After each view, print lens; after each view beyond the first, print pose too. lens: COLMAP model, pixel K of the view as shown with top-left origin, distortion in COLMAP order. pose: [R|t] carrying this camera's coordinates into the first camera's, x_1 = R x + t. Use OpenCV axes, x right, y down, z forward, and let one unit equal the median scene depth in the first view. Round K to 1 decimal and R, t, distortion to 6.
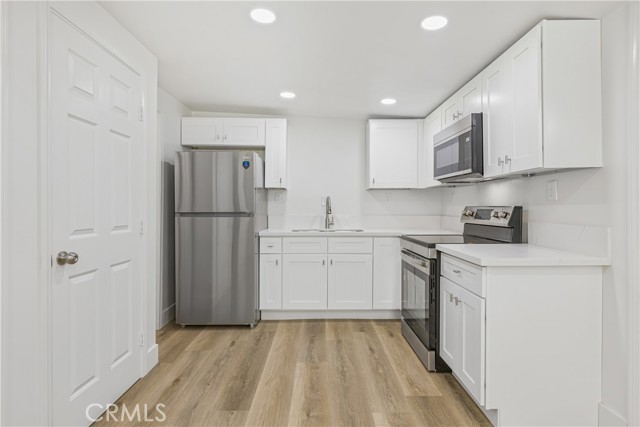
lens RADIAL K [[336.9, 0, 320.0], [0, 336.9, 213.5], [0, 0, 1]] dist [-0.000956, -0.000573]
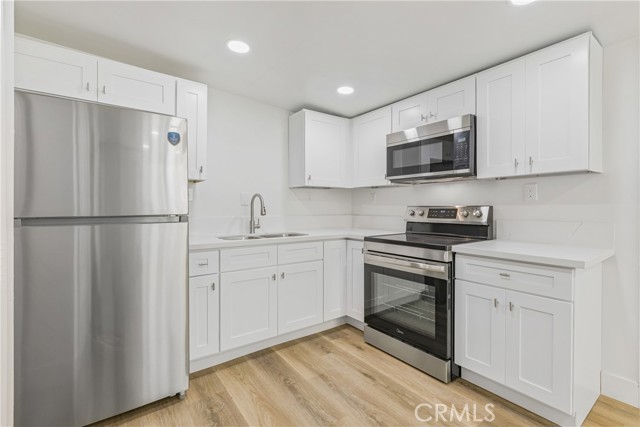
lens RADIAL K [[290.5, 0, 322.1], [0, 290.5, 210.8], [0, 0, 1]] dist [0.001632, 0.000349]
pose [[0.811480, -0.008153, 0.584324, -0.308758], [0.011652, 0.999930, -0.002230, -0.007353], [-0.584265, 0.008618, 0.811517, 0.401744]]
